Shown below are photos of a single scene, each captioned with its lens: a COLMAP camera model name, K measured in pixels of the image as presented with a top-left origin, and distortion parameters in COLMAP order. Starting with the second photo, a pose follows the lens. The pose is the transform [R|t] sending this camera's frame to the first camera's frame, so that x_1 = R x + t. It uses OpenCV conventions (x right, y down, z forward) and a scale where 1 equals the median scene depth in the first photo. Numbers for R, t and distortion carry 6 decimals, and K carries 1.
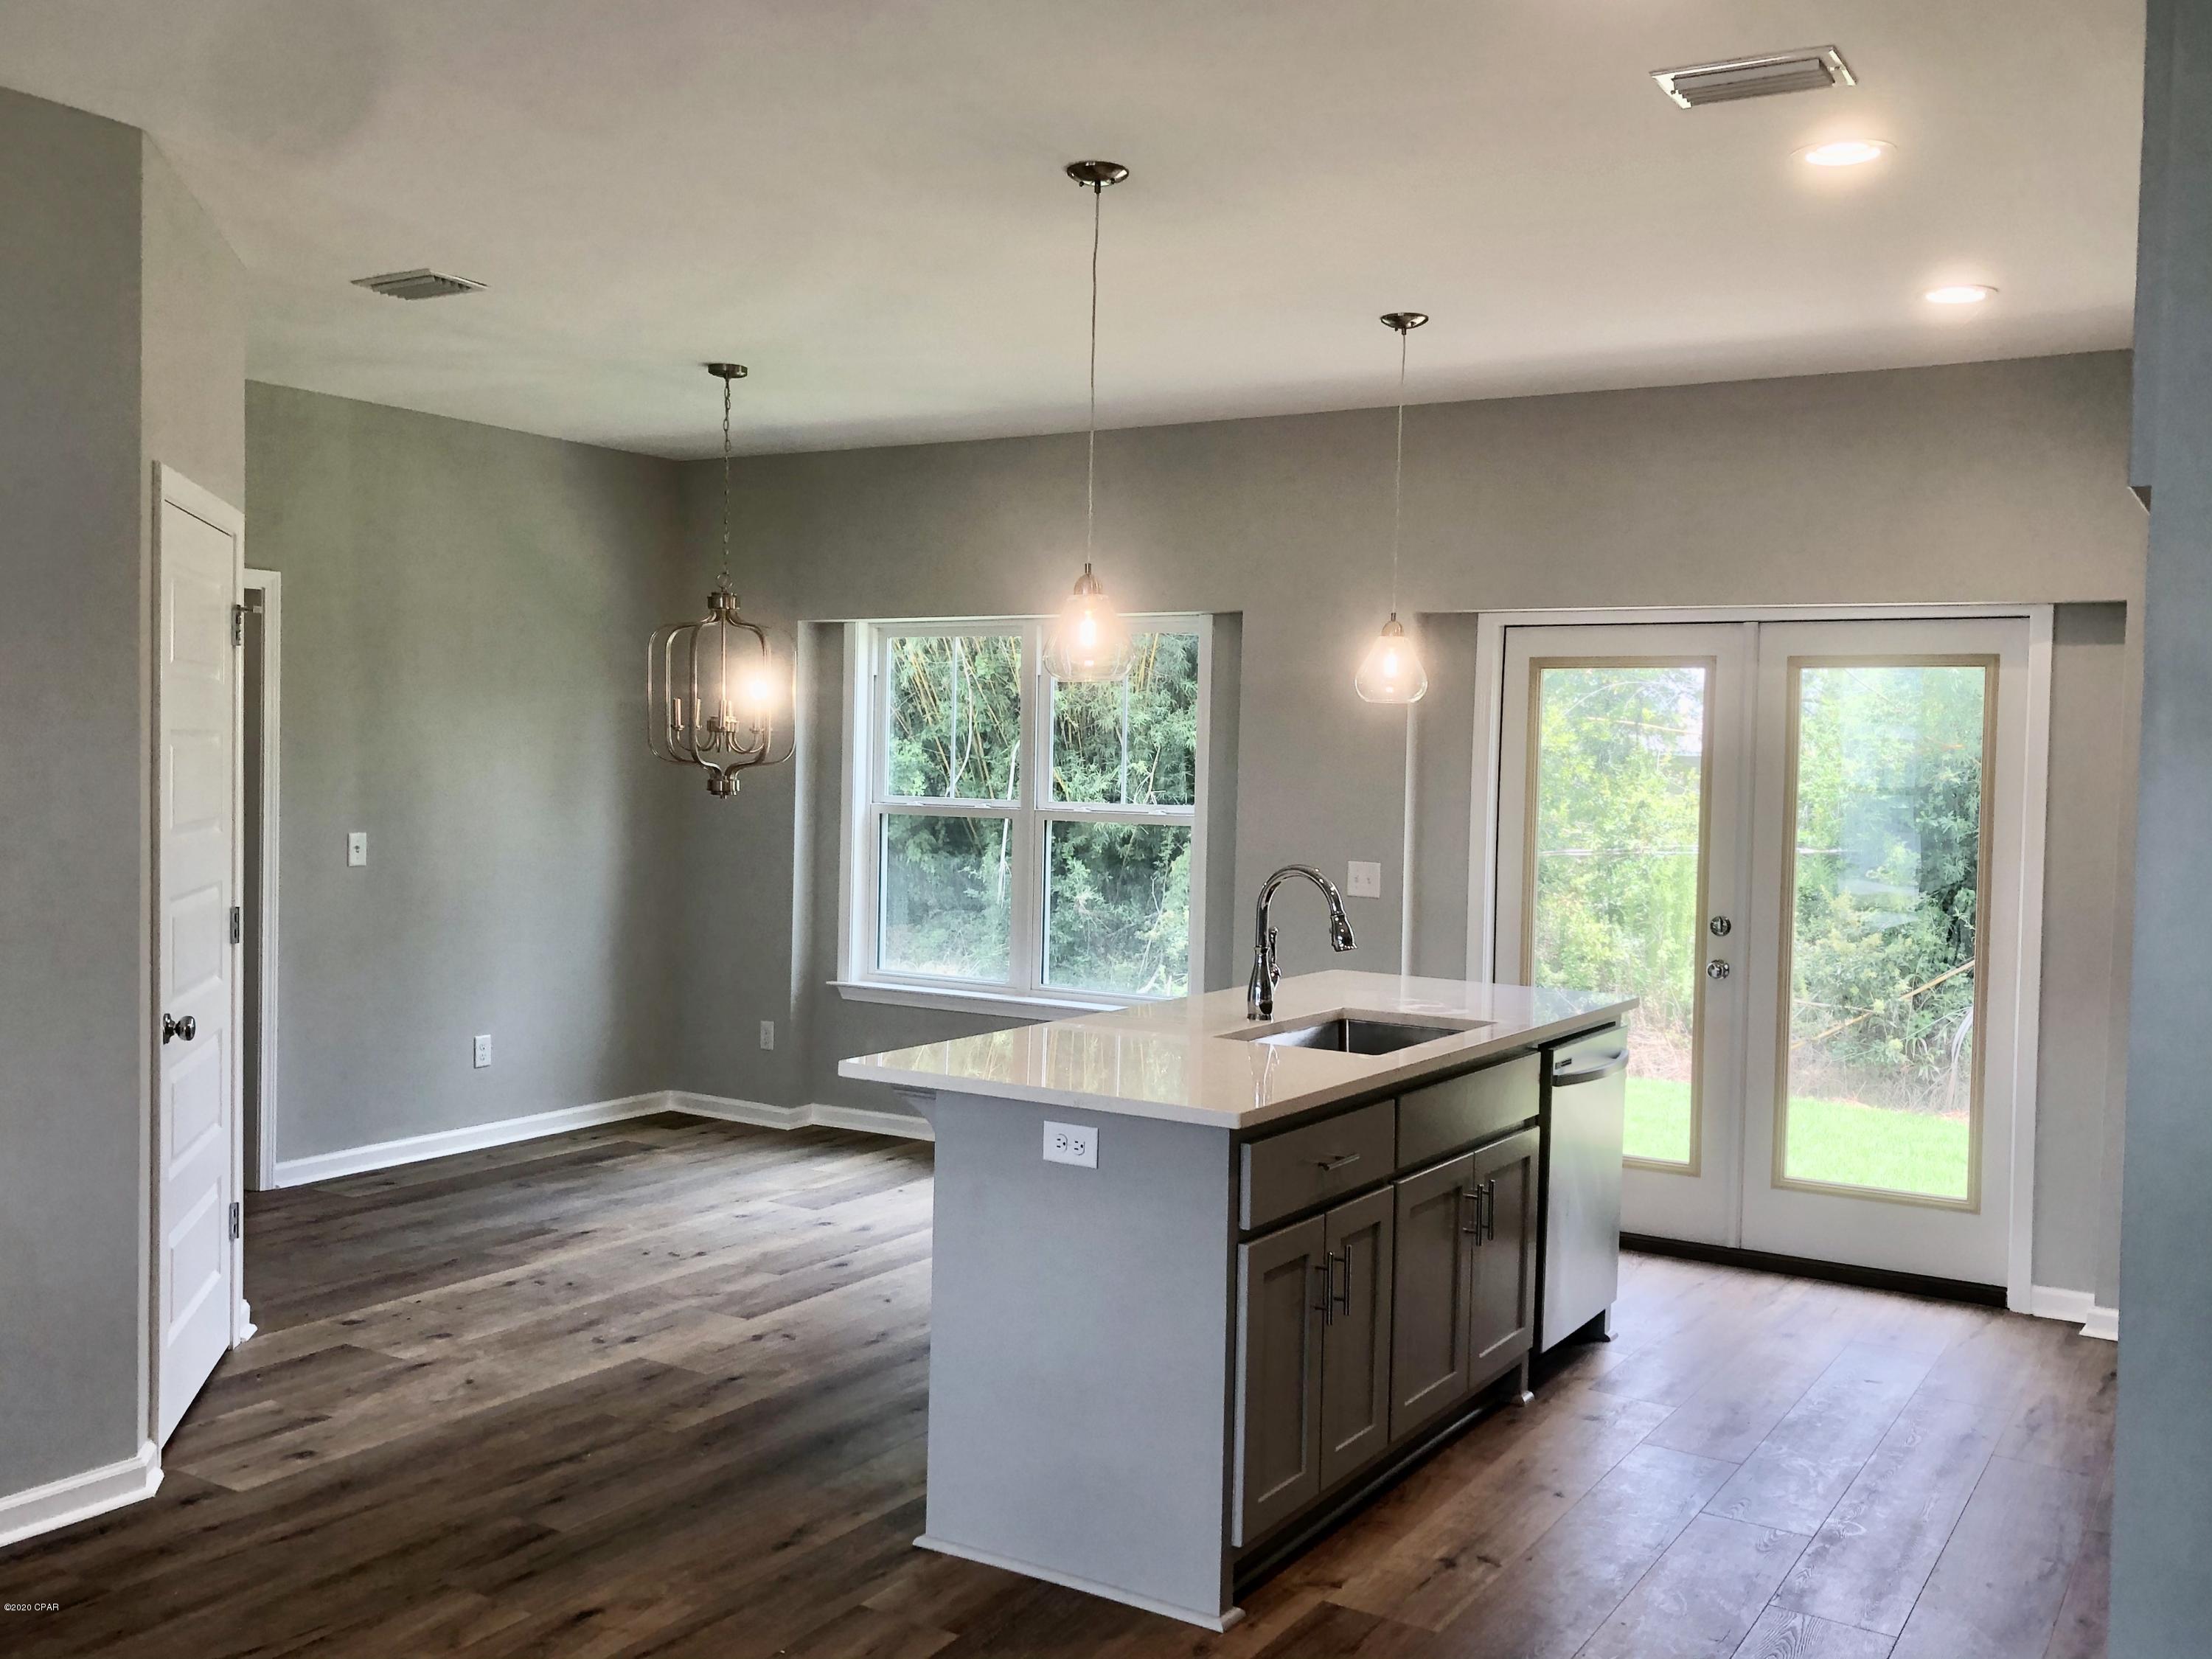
lens RADIAL K [[1953.6, 0, 1106.0], [0, 1953.6, 829.5], [0, 0, 1]] dist [0.001321, -0.007828]
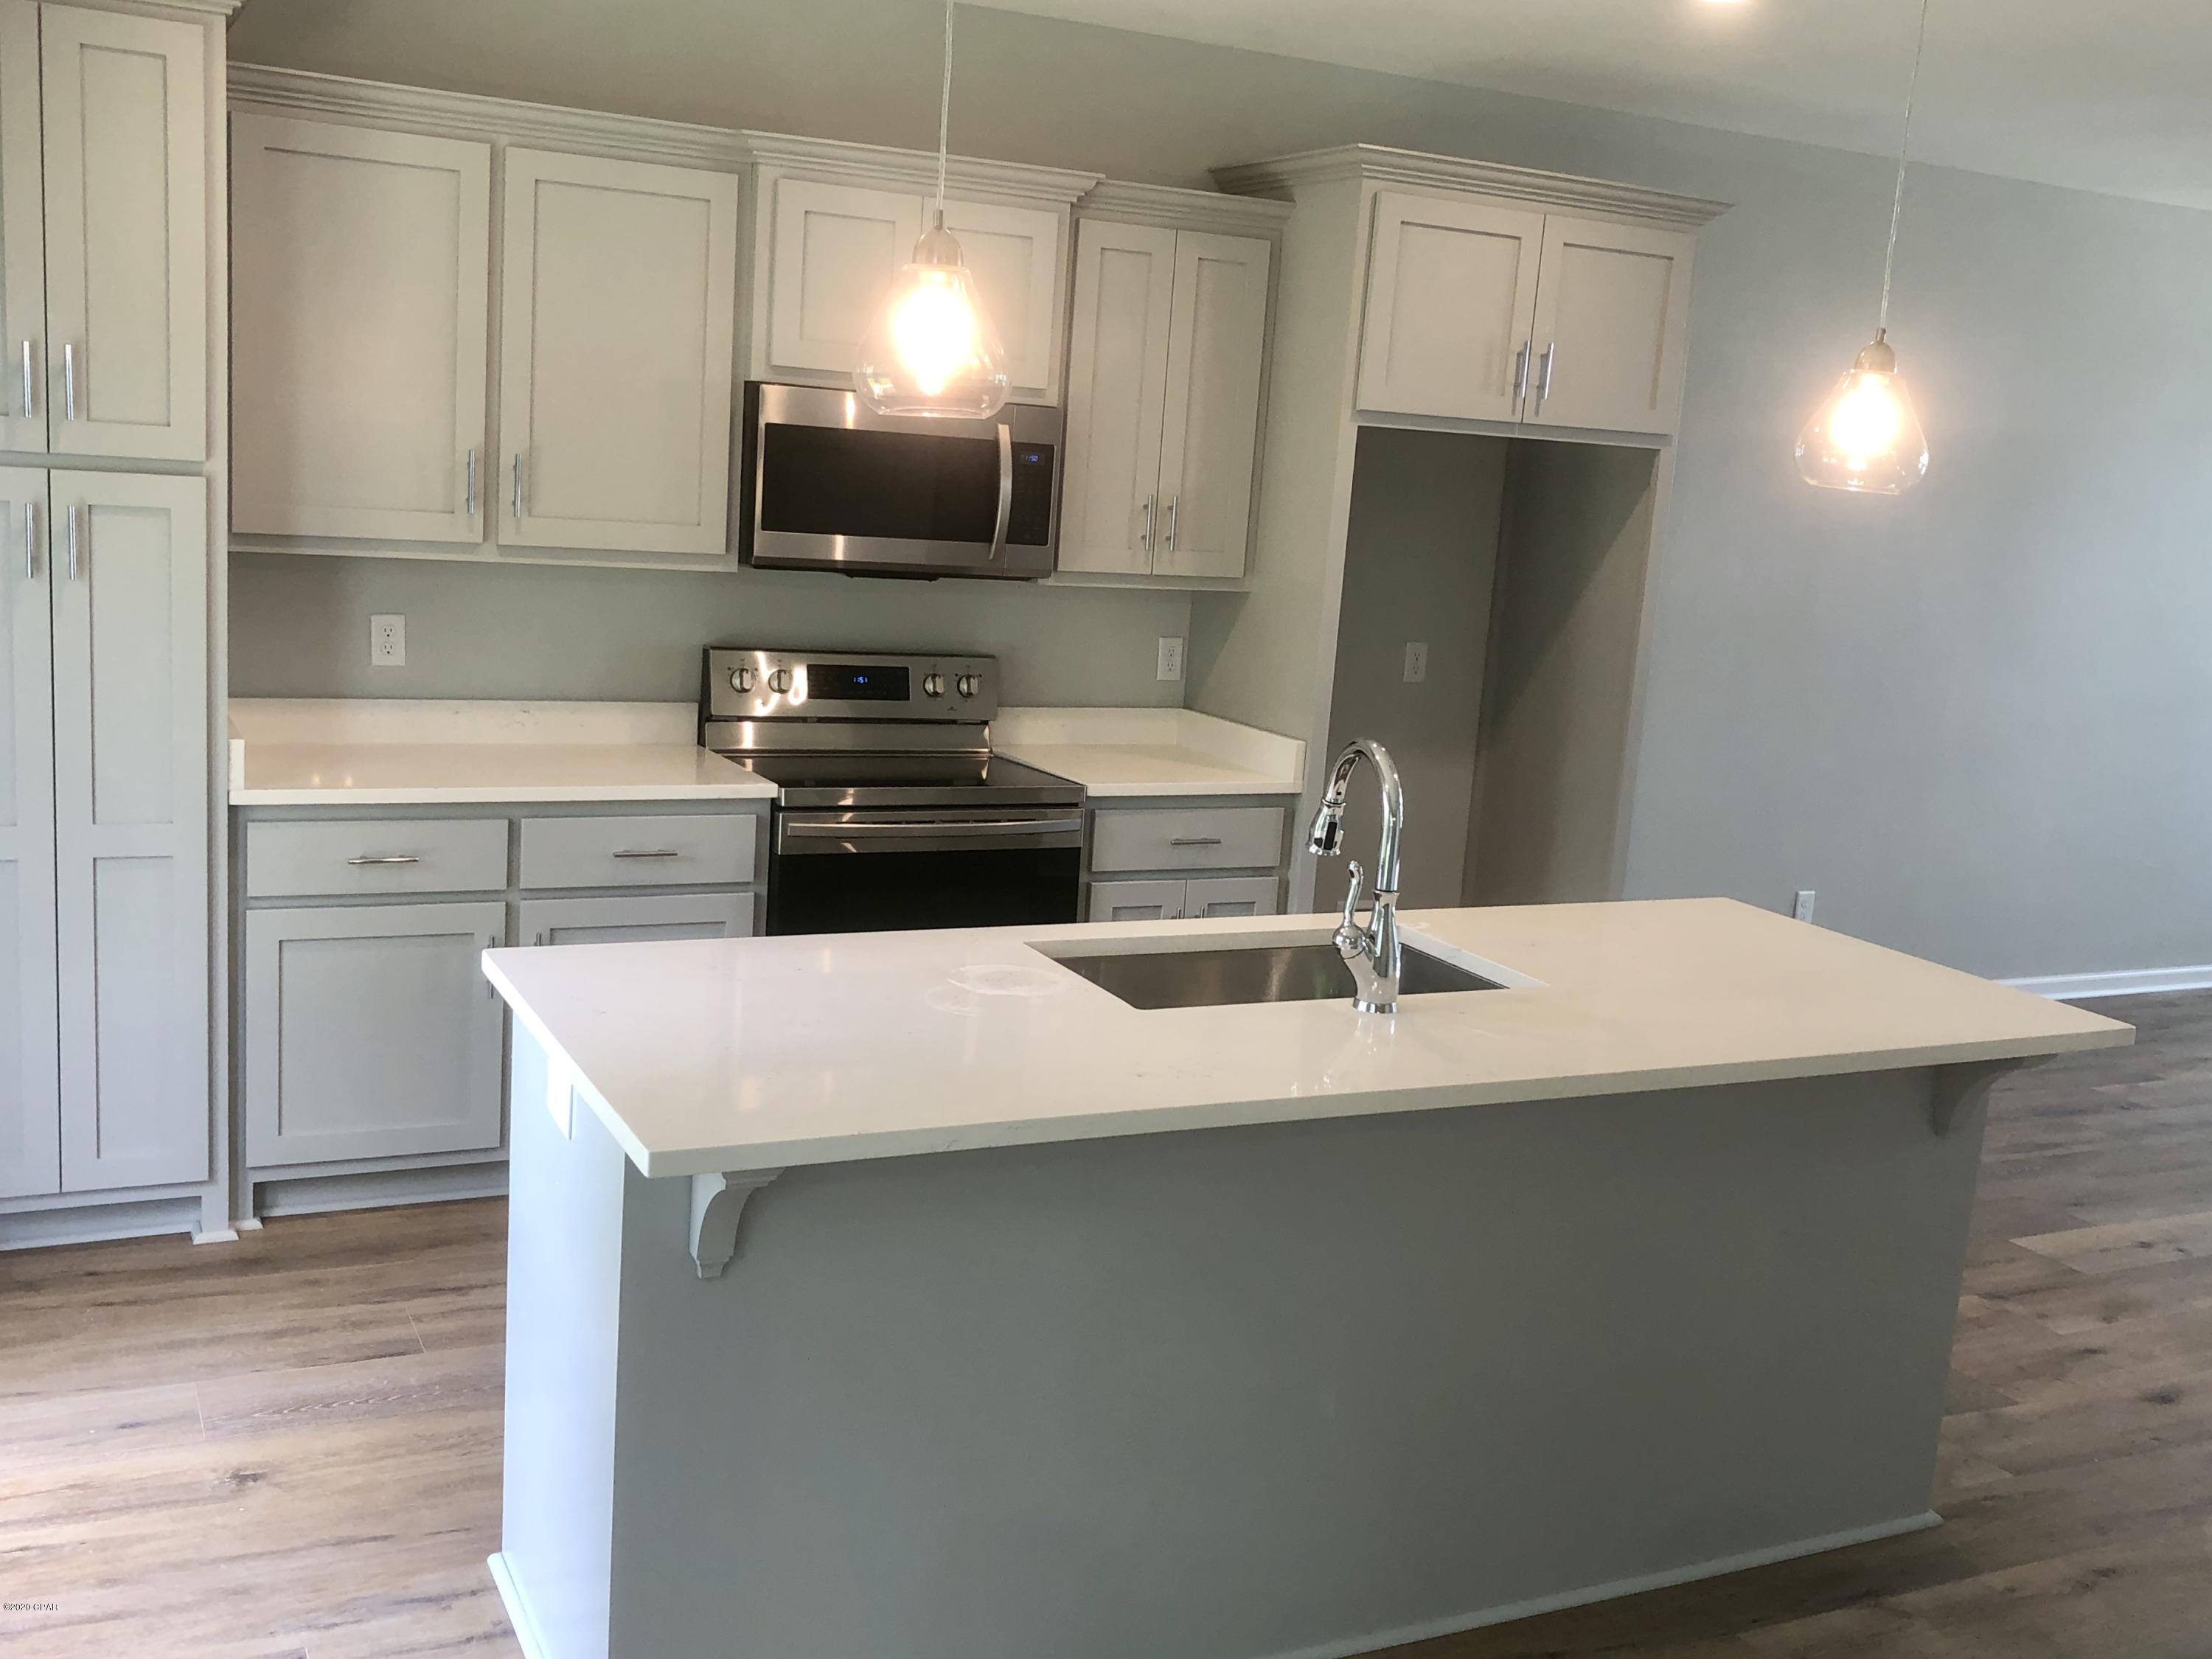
lens RADIAL K [[2115.0, 0, 1072.7], [0, 2115.0, 899.1], [0, 0, 1]] dist [0.007256, -0.008205]
pose [[-0.836886, -0.197760, 0.510405, -0.144475], [-0.071176, 0.963854, 0.256748, -0.087312], [-0.542731, 0.178540, -0.820711, 1.405589]]
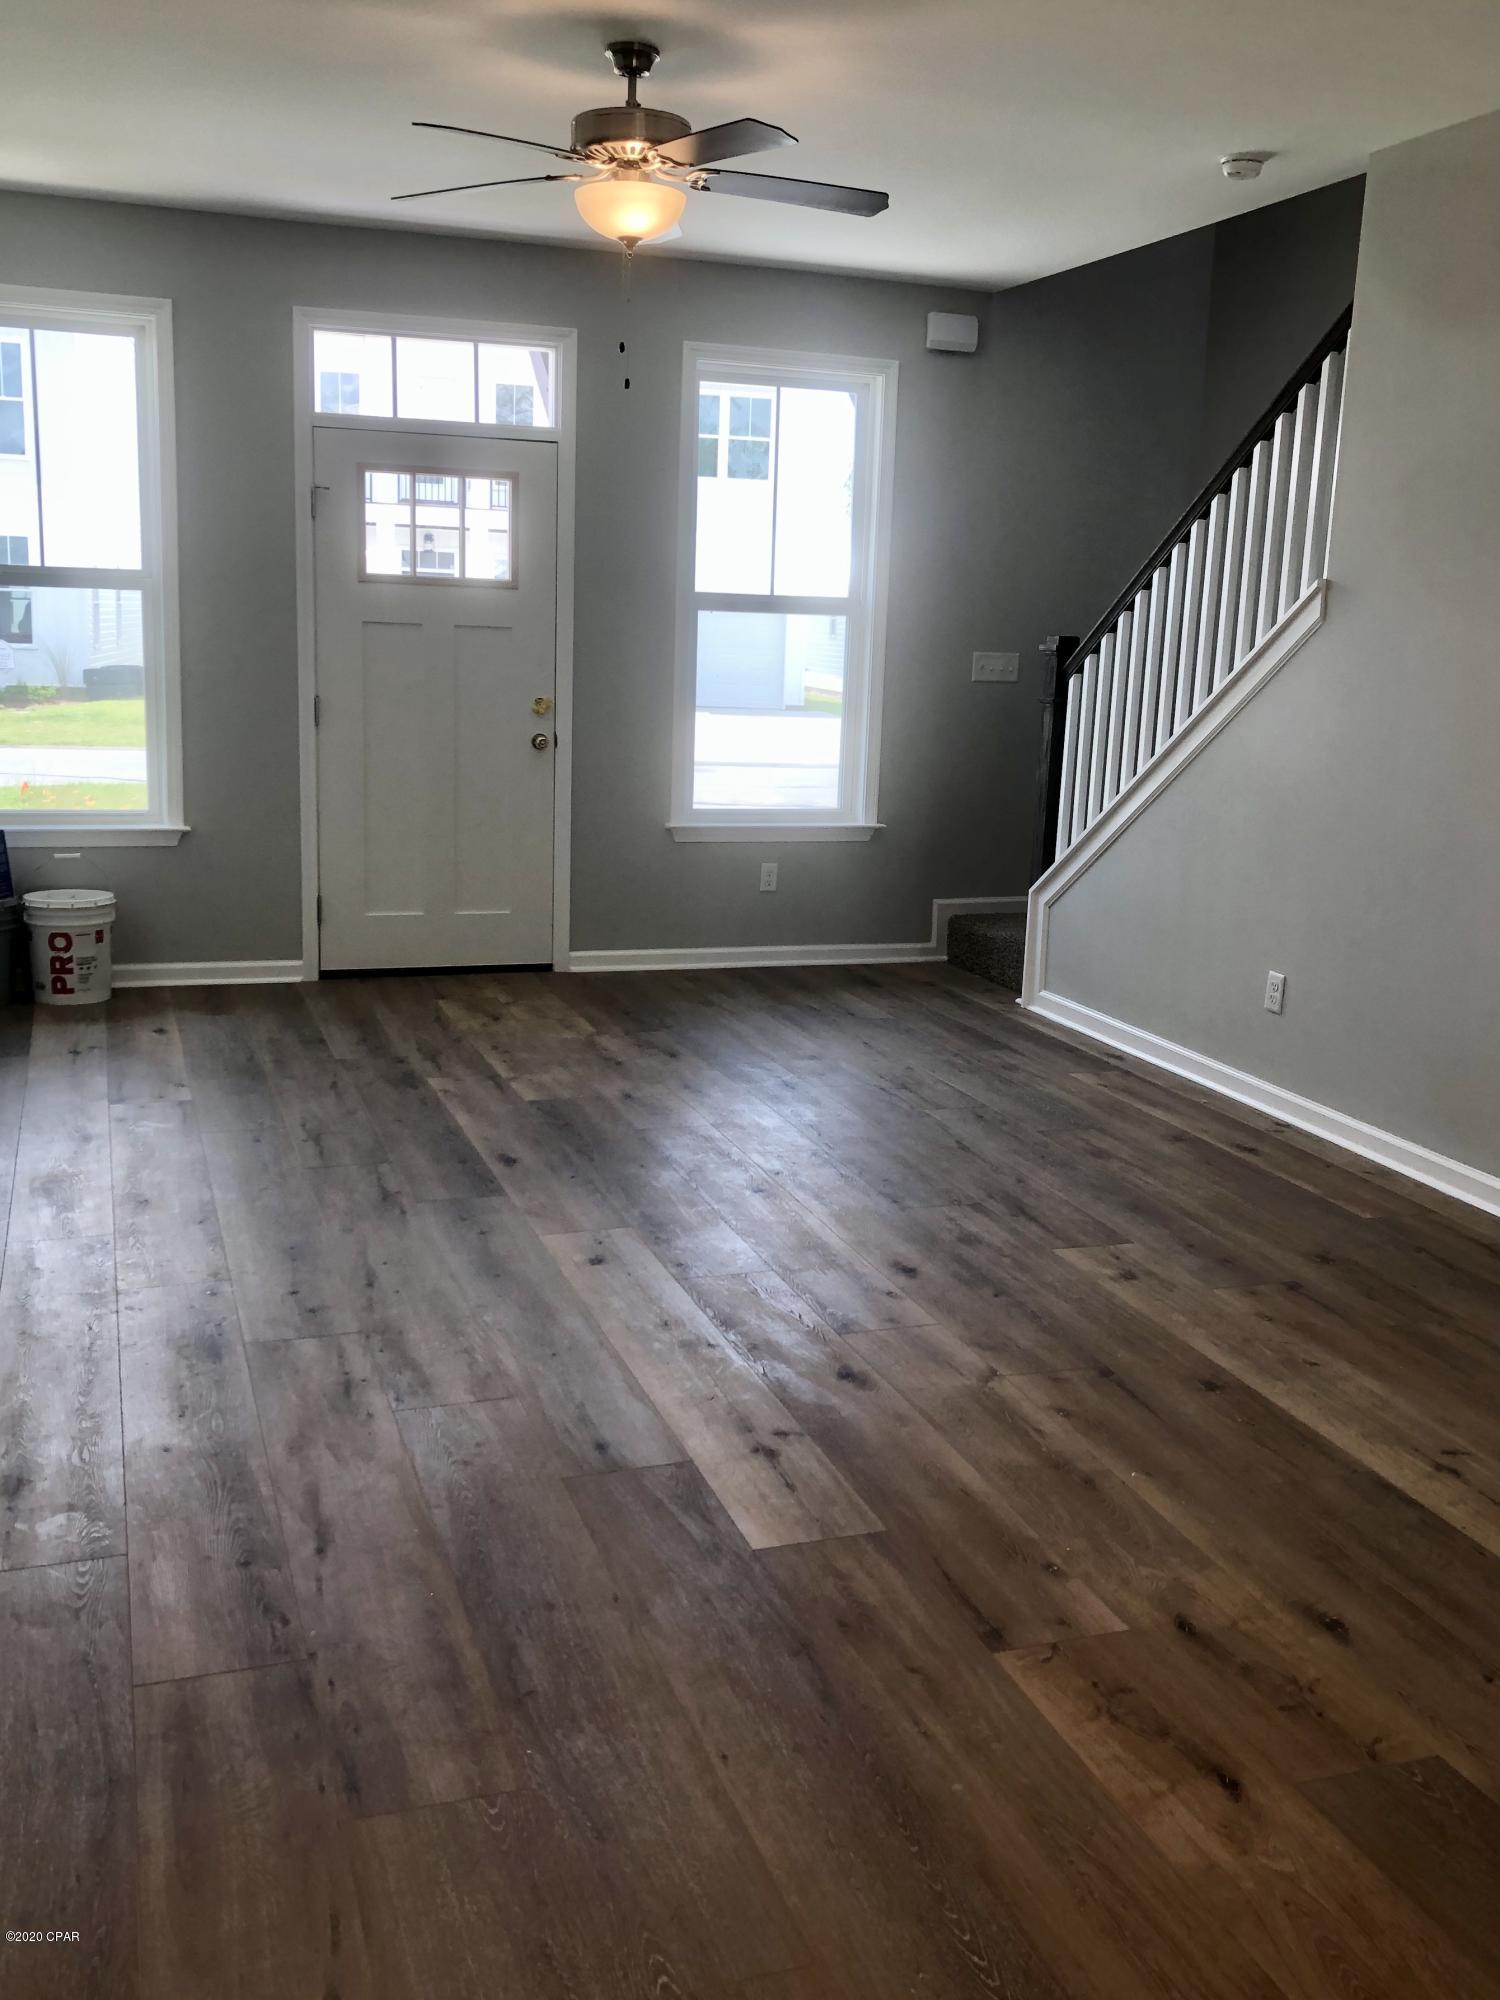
lens RADIAL K [[1853.1, 0, 750.0], [0, 1853.1, 1000.0], [0, 0, 1]] dist [0.098215, -0.179270]
pose [[-0.628063, 0.107724, -0.770670, 0.367472], [-0.081073, 0.975924, 0.202485, 0.008146], [0.773928, 0.189654, -0.604208, 0.716200]]
